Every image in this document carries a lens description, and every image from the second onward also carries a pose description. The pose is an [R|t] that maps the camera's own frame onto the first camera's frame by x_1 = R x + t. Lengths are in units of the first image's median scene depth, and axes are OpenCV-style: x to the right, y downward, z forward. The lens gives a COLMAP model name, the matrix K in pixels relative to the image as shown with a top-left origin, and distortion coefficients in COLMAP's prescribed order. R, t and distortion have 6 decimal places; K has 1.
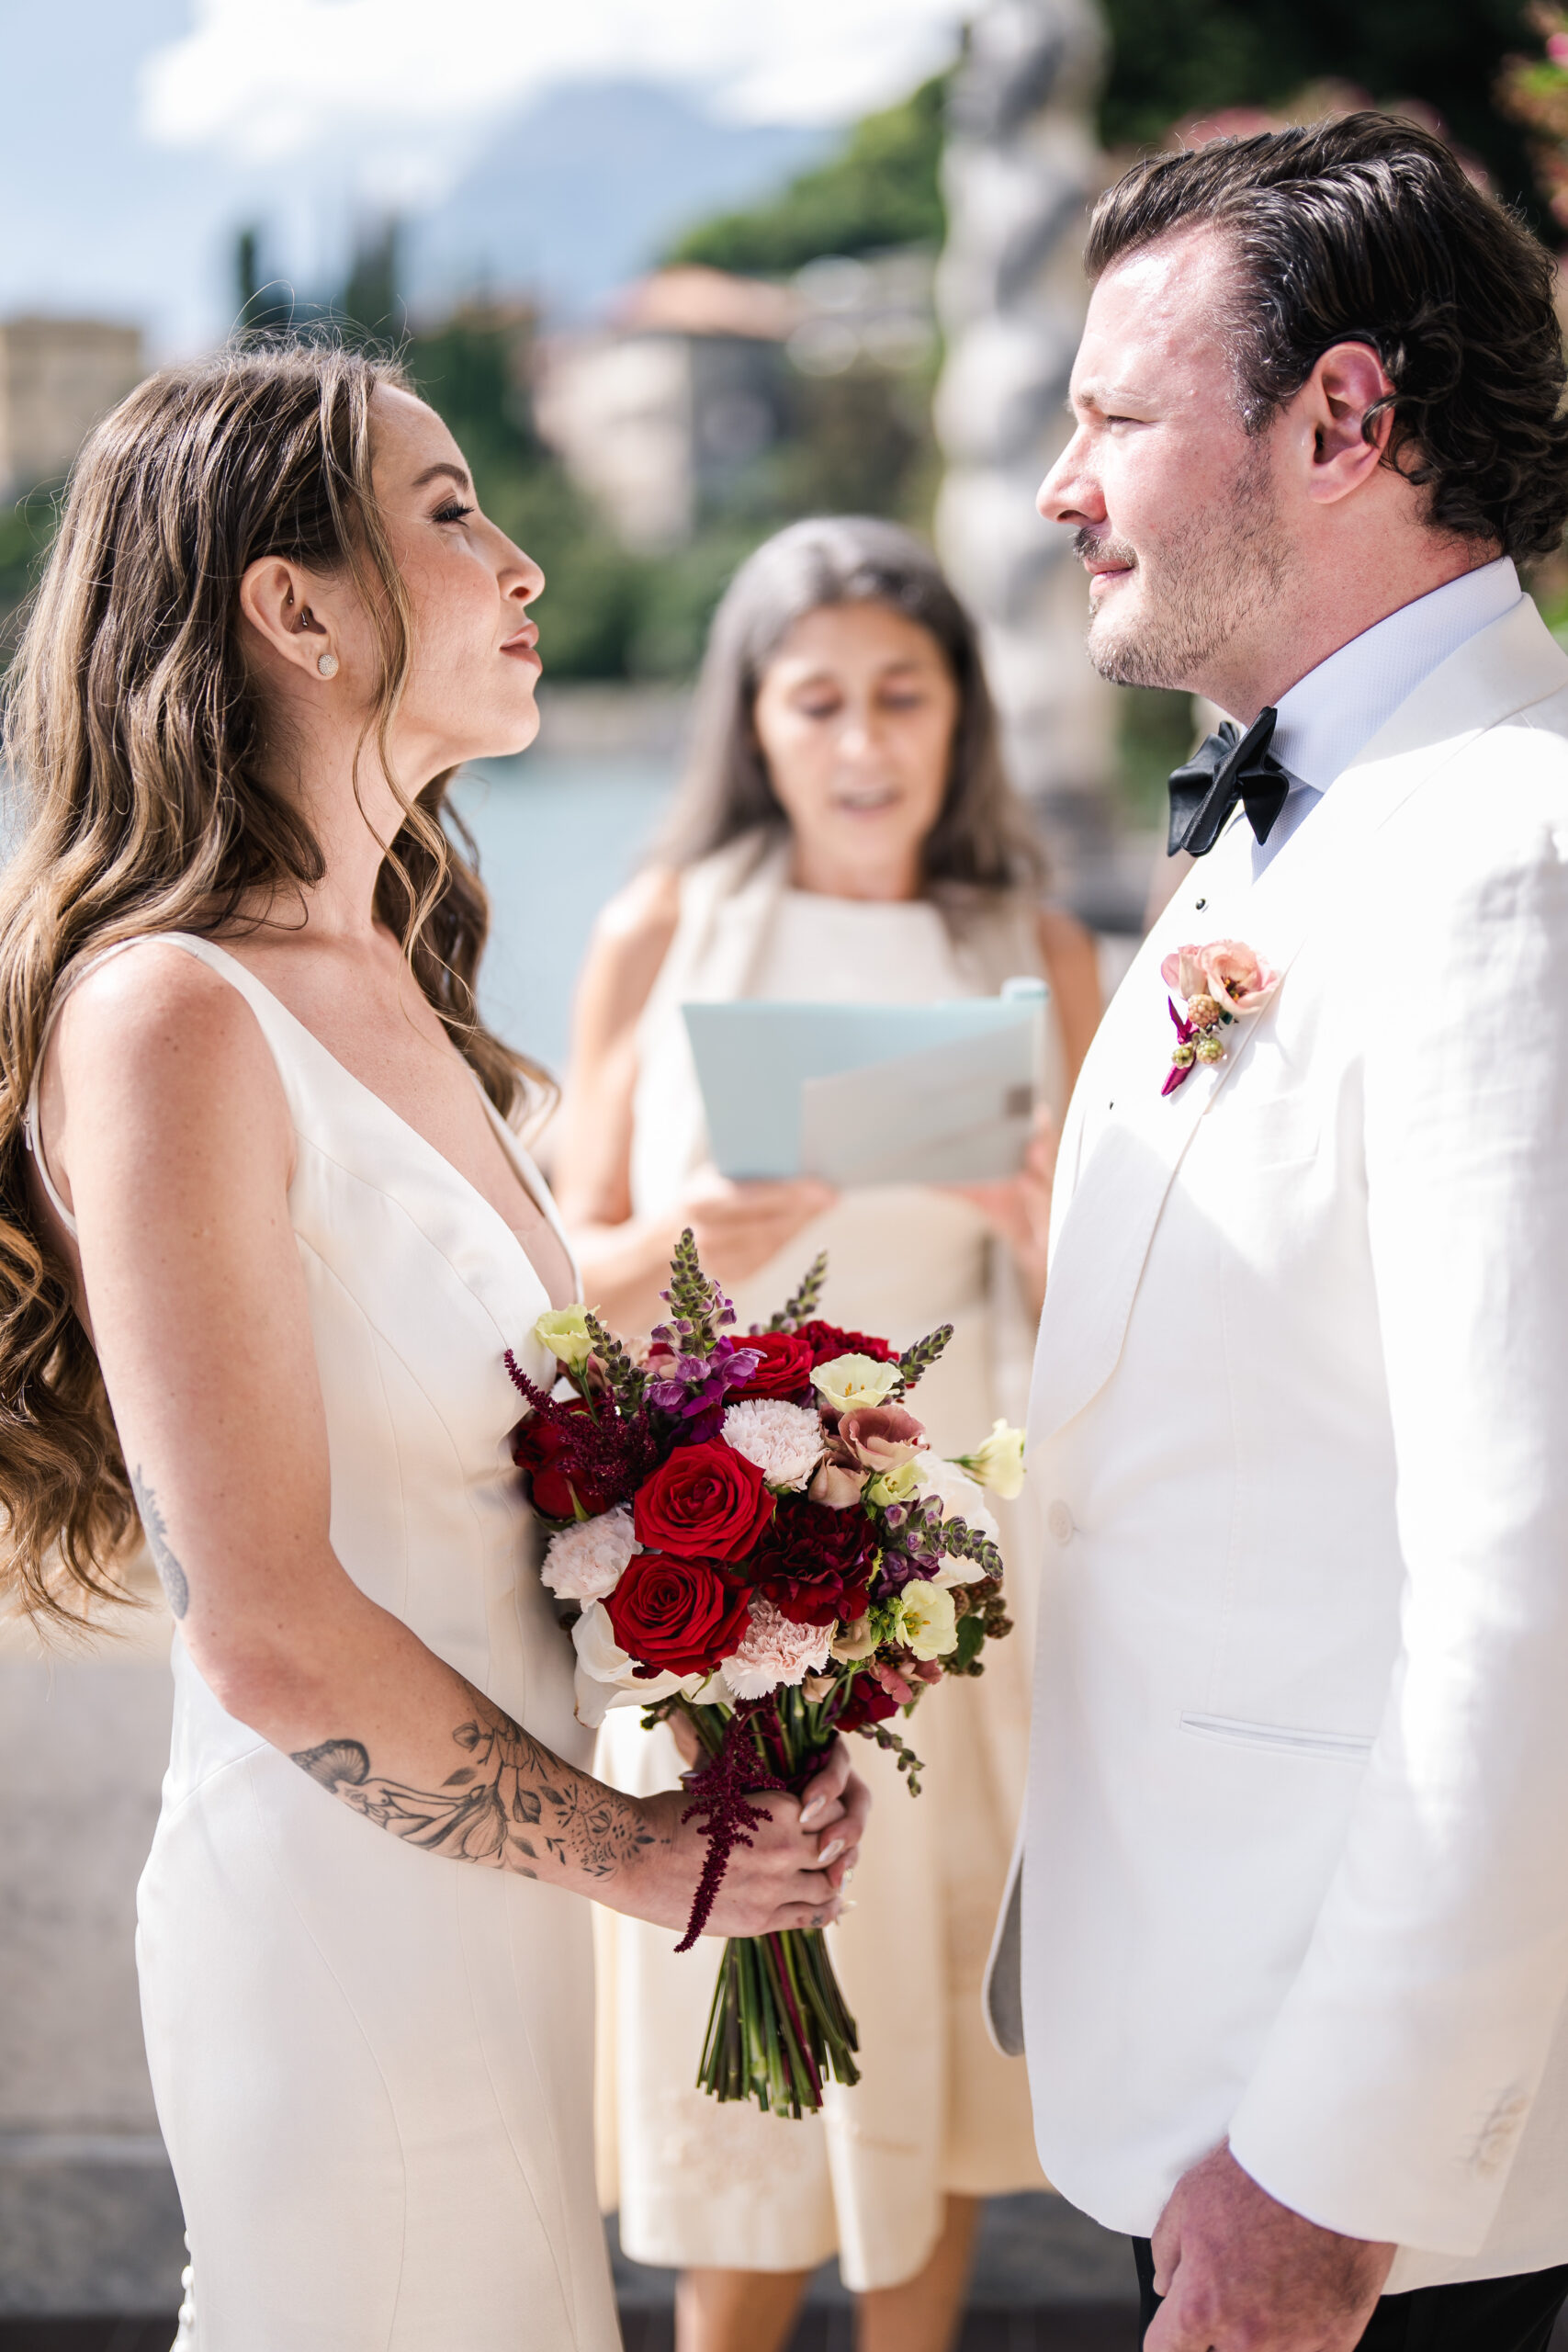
lens RADIAL K [[3619.2, 0, 910.0], [0, 3619.2, 1163.8], [0, 0, 1]] dist [0.003385, 0.010639]
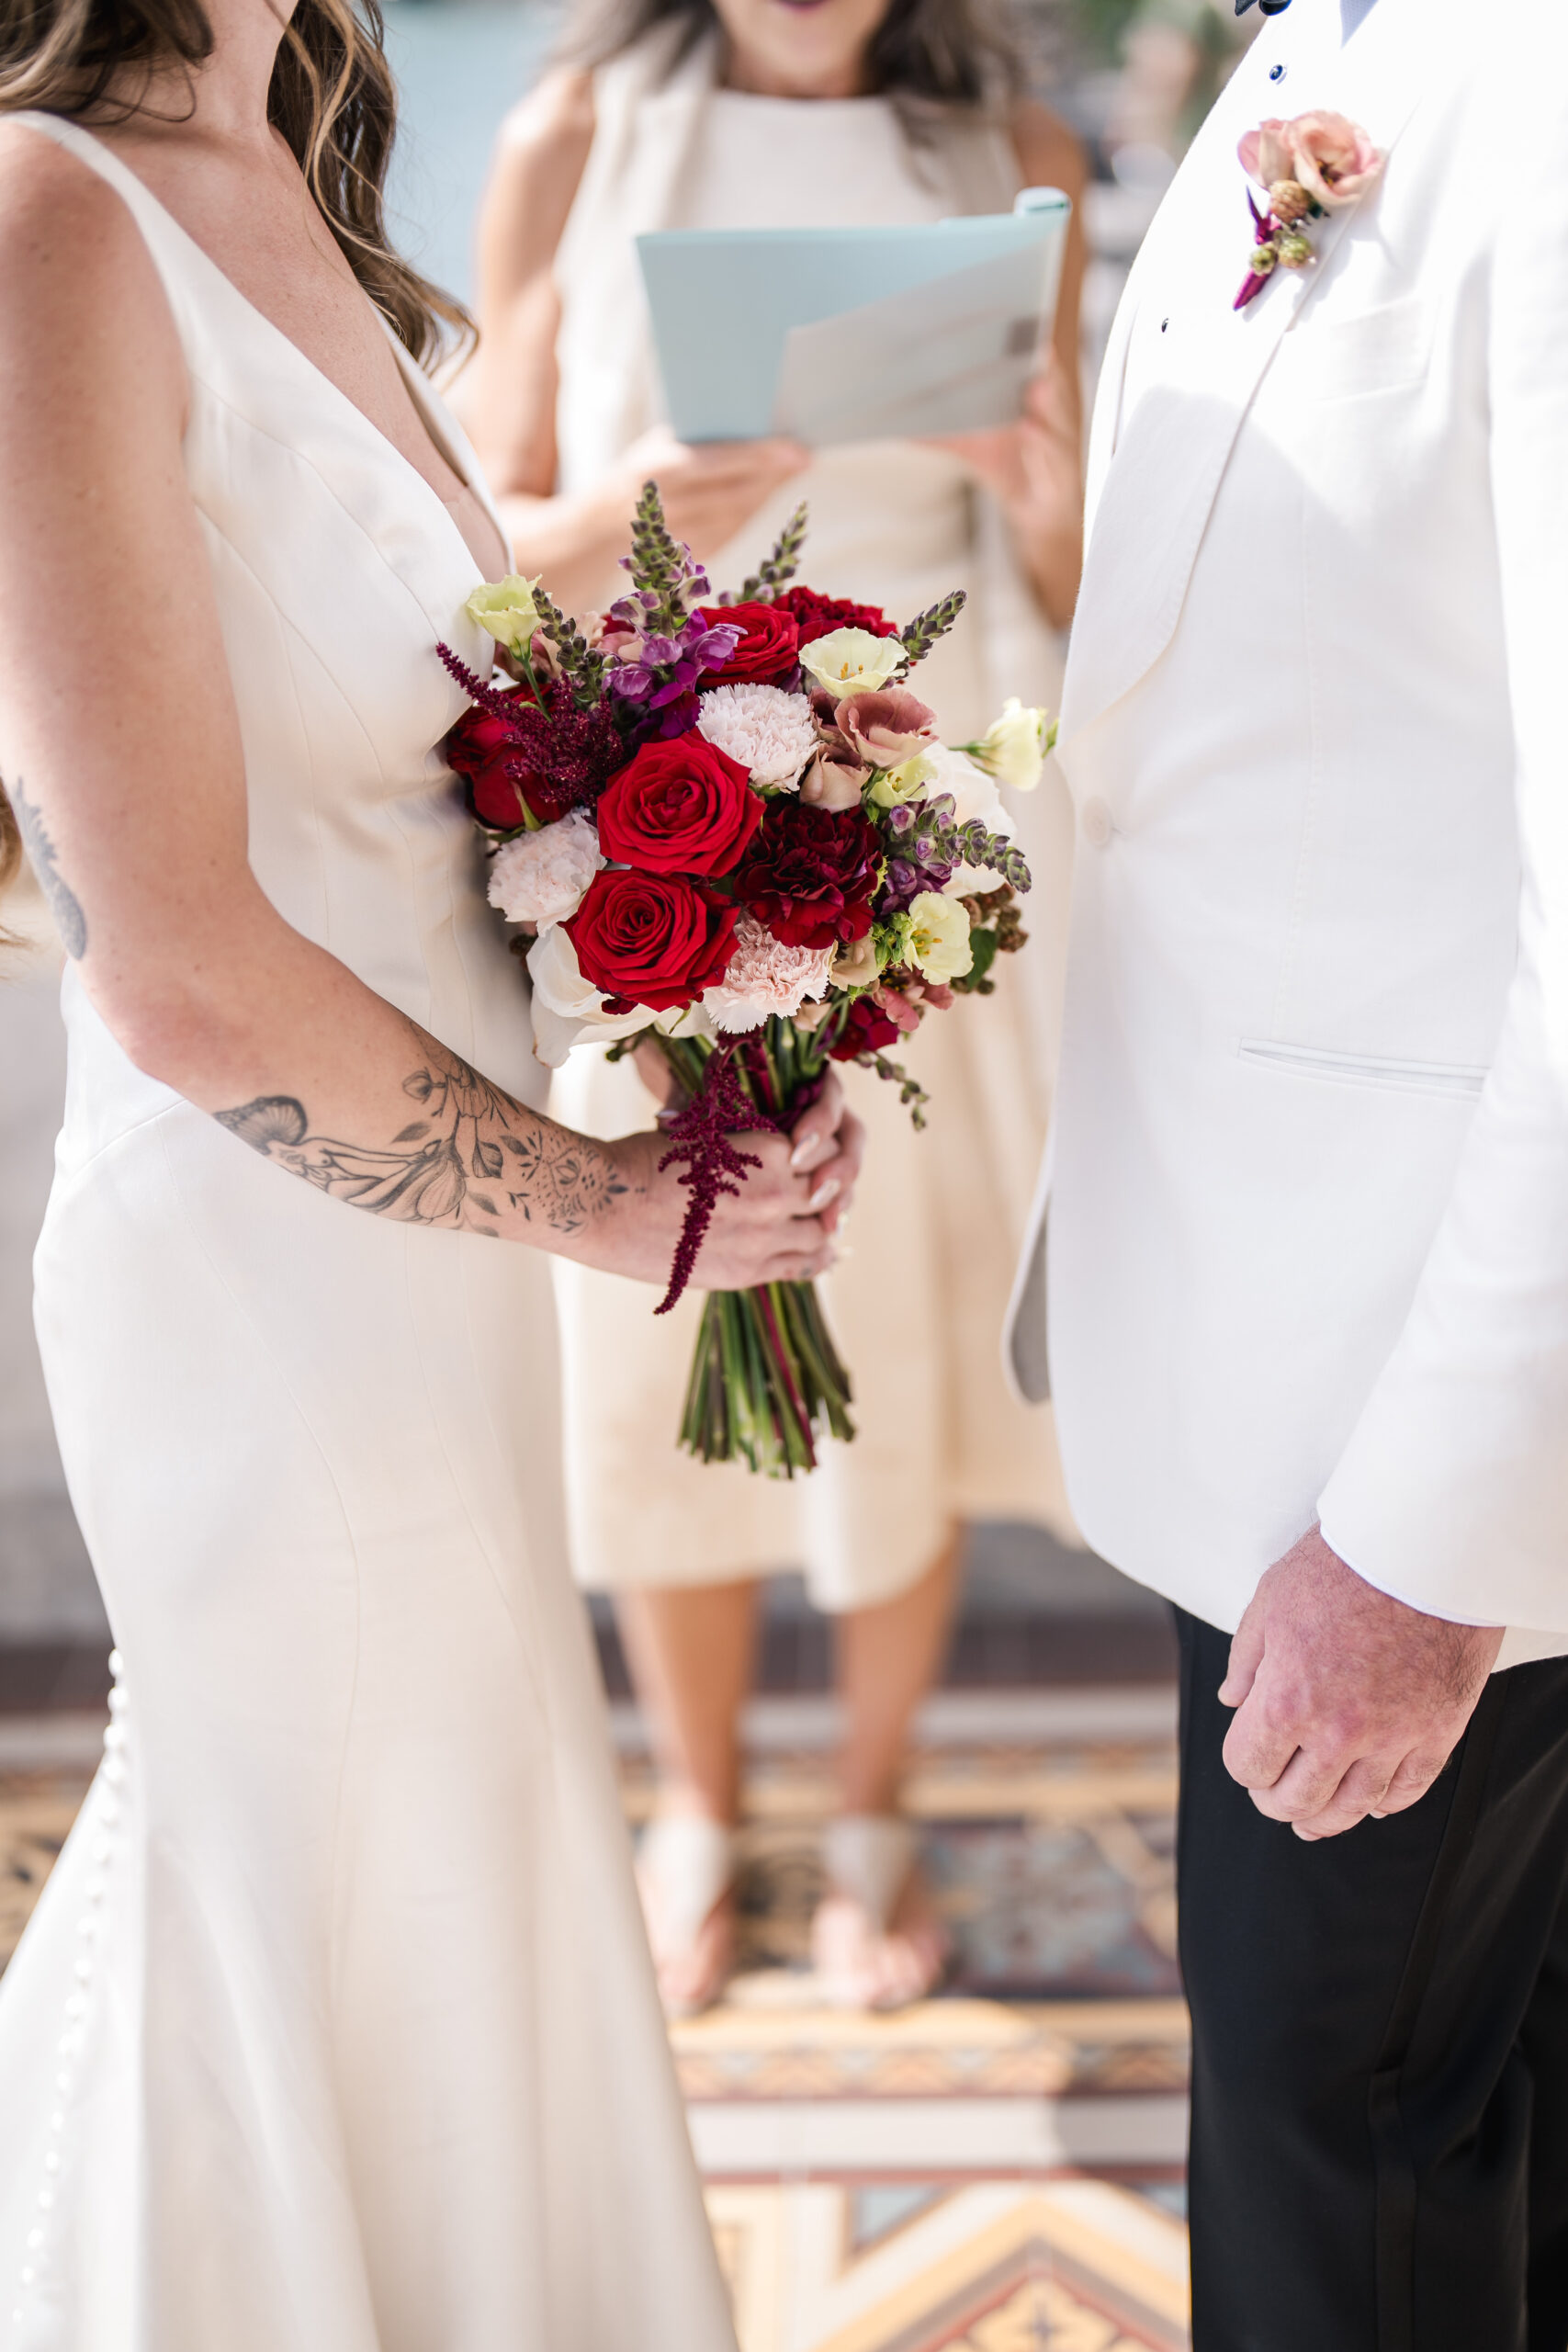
lens RADIAL K [[3412.0, 0, 788.0], [0, 3412.0, 1214.1], [0, 0, 1]] dist [0.136891, -0.888835]
pose [[0.997673, -0.031708, 0.060358, -0.082961], [0.015527, 0.967680, 0.251703, -0.016858], [-0.066388, -0.250180, 0.965921, 0.191818]]
